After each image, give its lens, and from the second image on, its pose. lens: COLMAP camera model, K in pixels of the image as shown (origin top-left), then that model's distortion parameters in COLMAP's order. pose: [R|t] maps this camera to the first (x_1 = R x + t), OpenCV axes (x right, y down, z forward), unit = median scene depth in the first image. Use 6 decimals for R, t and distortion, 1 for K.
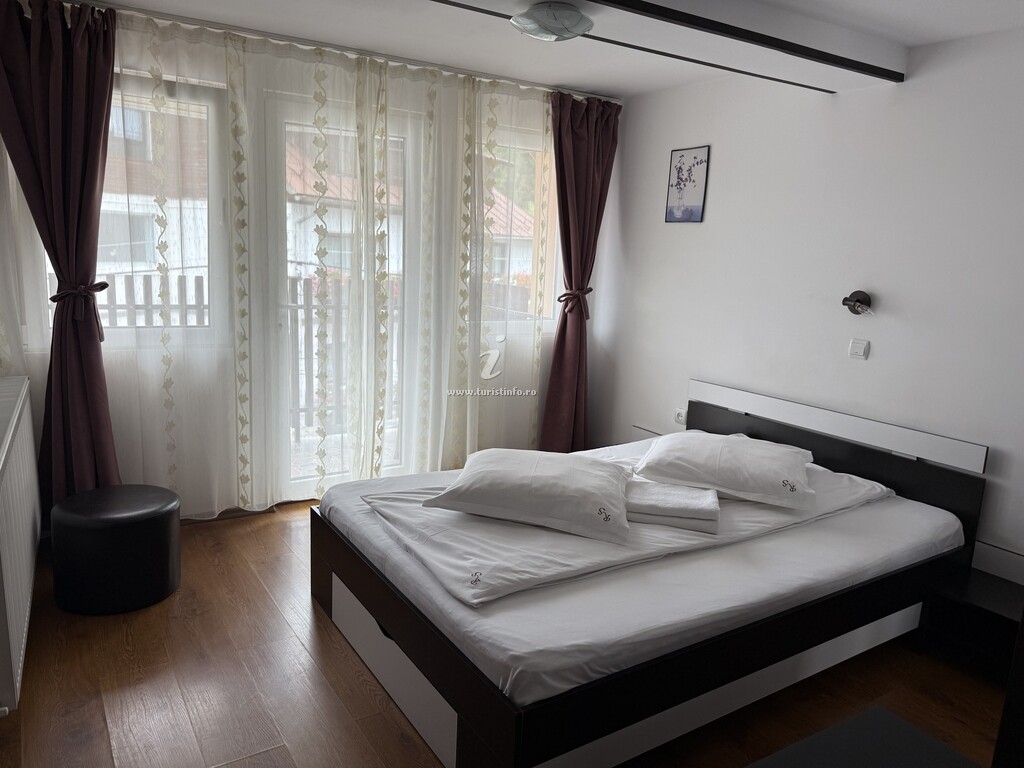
lens RADIAL K [[722.8, 0, 514.8], [0, 722.8, 385.1], [0, 0, 1]] dist [0.115289, -0.172472]
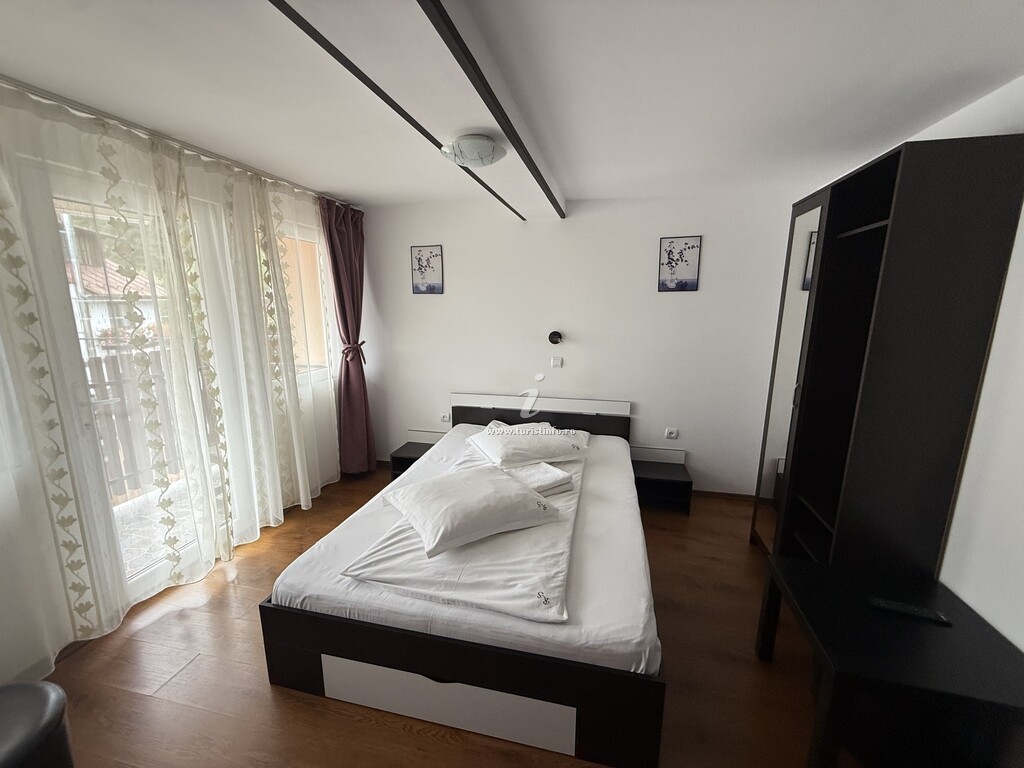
lens RADIAL K [[409.2, 0, 512.0], [0, 409.2, 384.0], [0, 0, 1]] dist [-0.002022, 0.000851]
pose [[0.717991, -0.179279, 0.672568, -0.293819], [0.160577, 0.982859, 0.090568, -0.099664], [-0.677277, 0.042972, 0.734472, 0.296549]]
